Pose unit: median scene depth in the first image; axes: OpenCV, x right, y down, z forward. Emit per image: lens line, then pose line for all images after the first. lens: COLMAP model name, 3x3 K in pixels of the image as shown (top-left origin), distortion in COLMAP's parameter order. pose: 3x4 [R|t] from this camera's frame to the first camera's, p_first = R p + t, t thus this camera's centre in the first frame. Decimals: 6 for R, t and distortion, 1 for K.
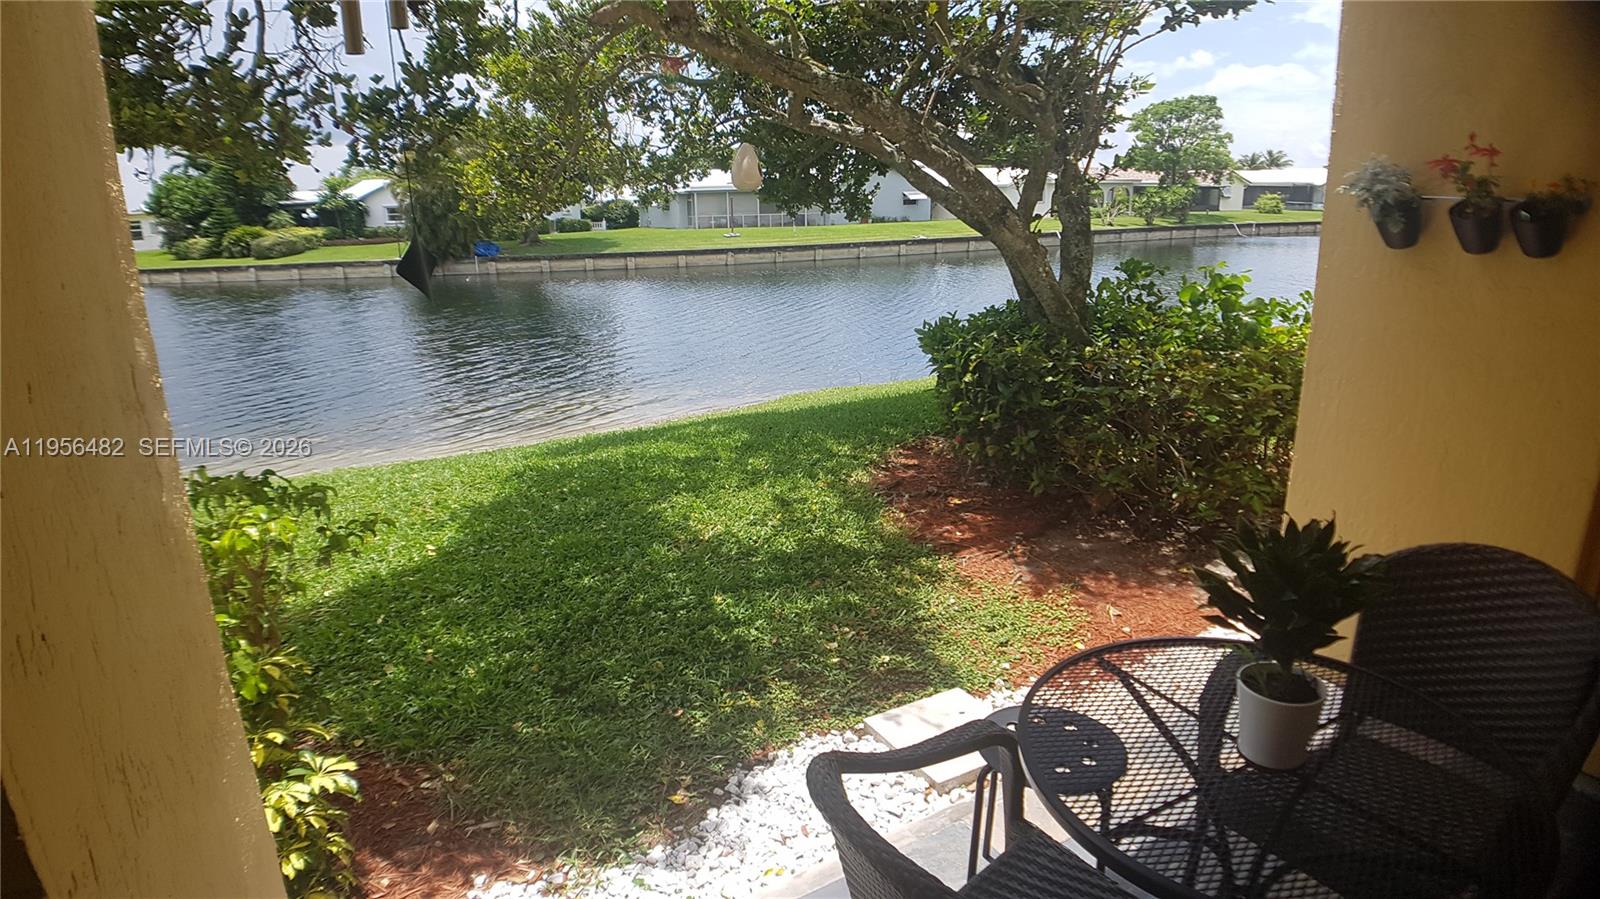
lens RADIAL K [[868.1, 0, 800.0], [0, 868.1, 449.5], [0, 0, 1]] dist [-0.034884, -0.036572]
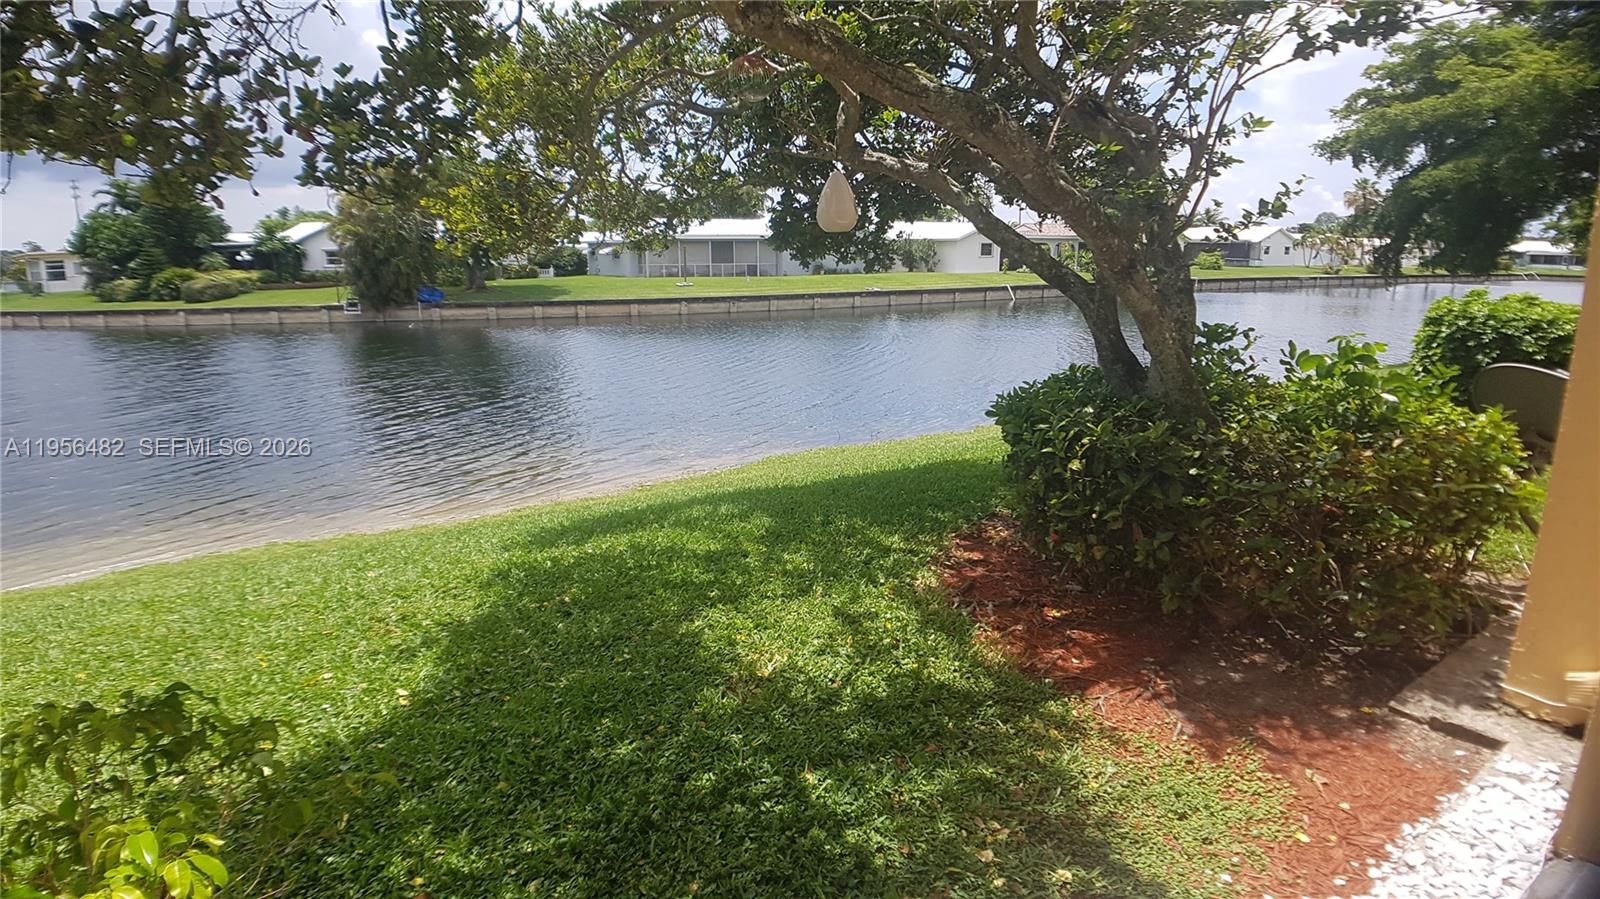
lens RADIAL K [[873.8, 0, 803.6], [0, 873.8, 463.6], [0, 0, 1]] dist [-0.045025, -0.024427]
pose [[0.997925, 0.002157, 0.064347, -0.096934], [0.000492, 0.999154, -0.041118, -0.042436], [-0.064382, 0.041065, 0.997080, 0.165425]]
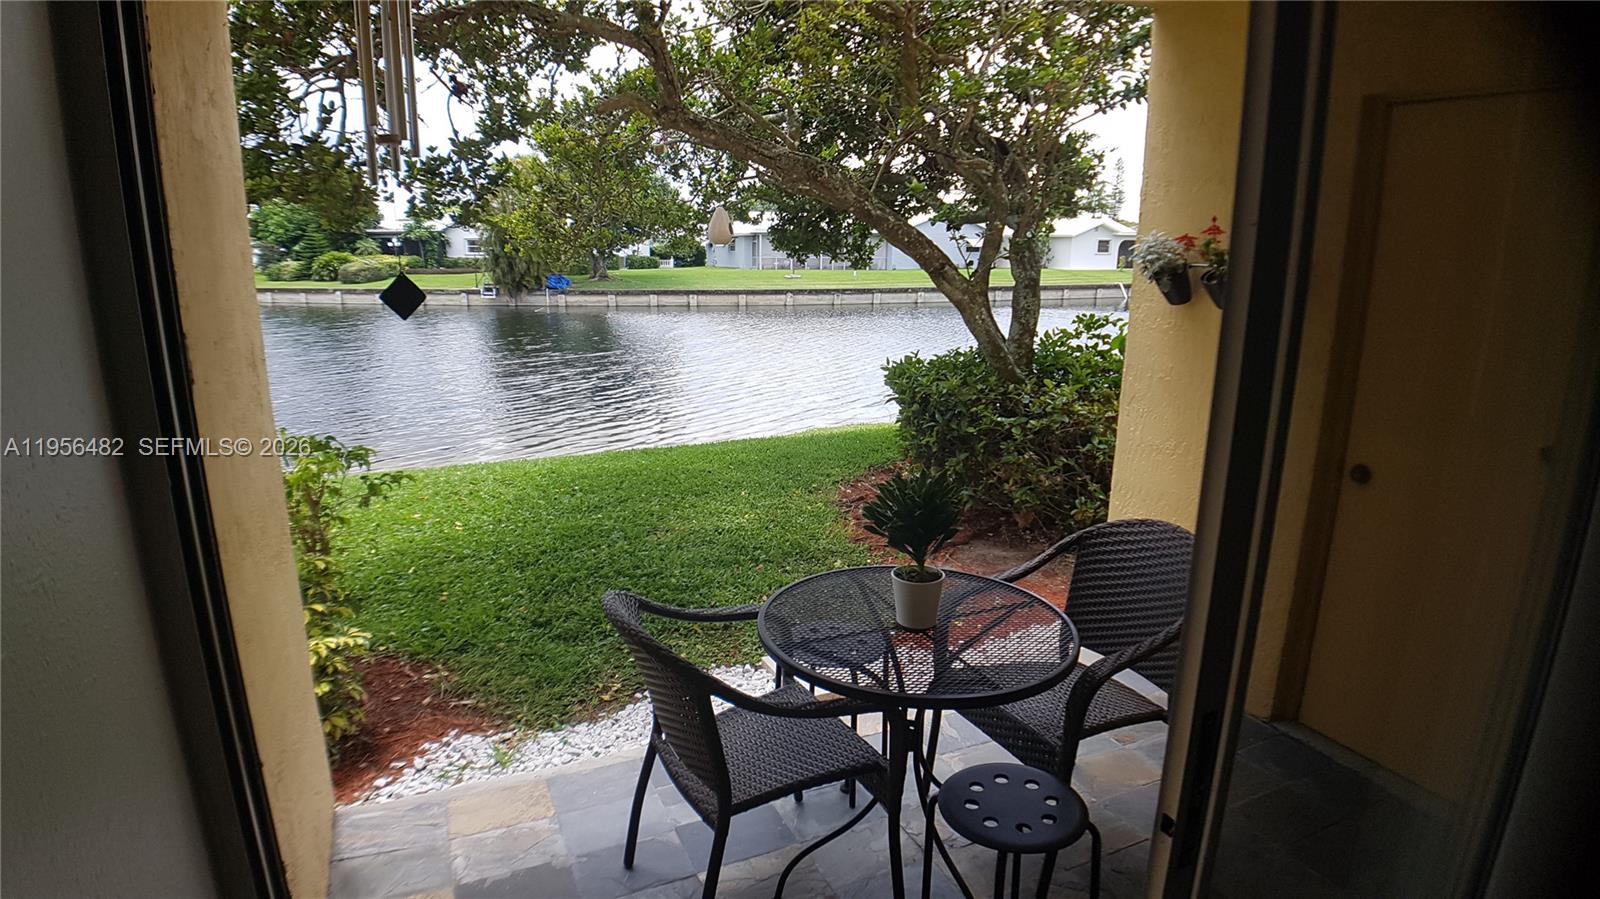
lens RADIAL K [[861.7, 0, 787.6], [0, 861.7, 469.2], [0, 0, 1]] dist [-0.037987, -0.000361]
pose [[0.995646, 0.048301, -0.079728, 0.102922], [-0.050136, 0.998518, -0.021177, 0.028950], [0.078587, 0.025082, 0.996592, -0.145069]]
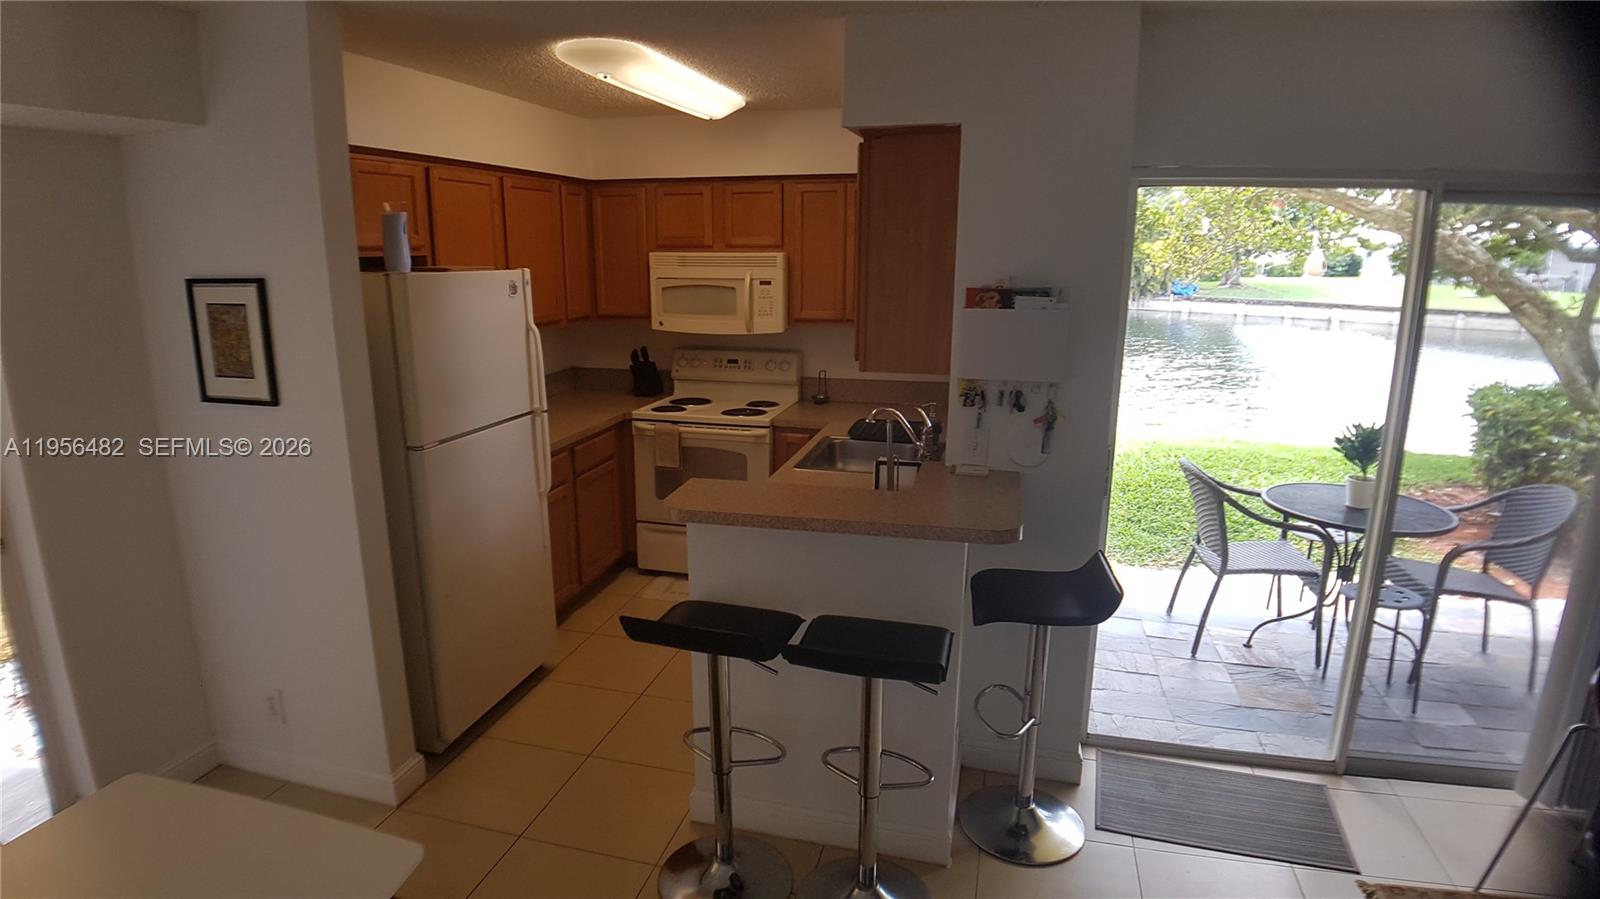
lens RADIAL K [[868.1, 0, 800.0], [0, 868.1, 449.5], [0, 0, 1]] dist [-0.034884, -0.036572]
pose [[0.724489, 0.182541, -0.664676, 0.244727], [-0.208563, 0.977148, 0.041024, 0.102786], [0.656975, 0.108905, 0.746005, -0.534392]]
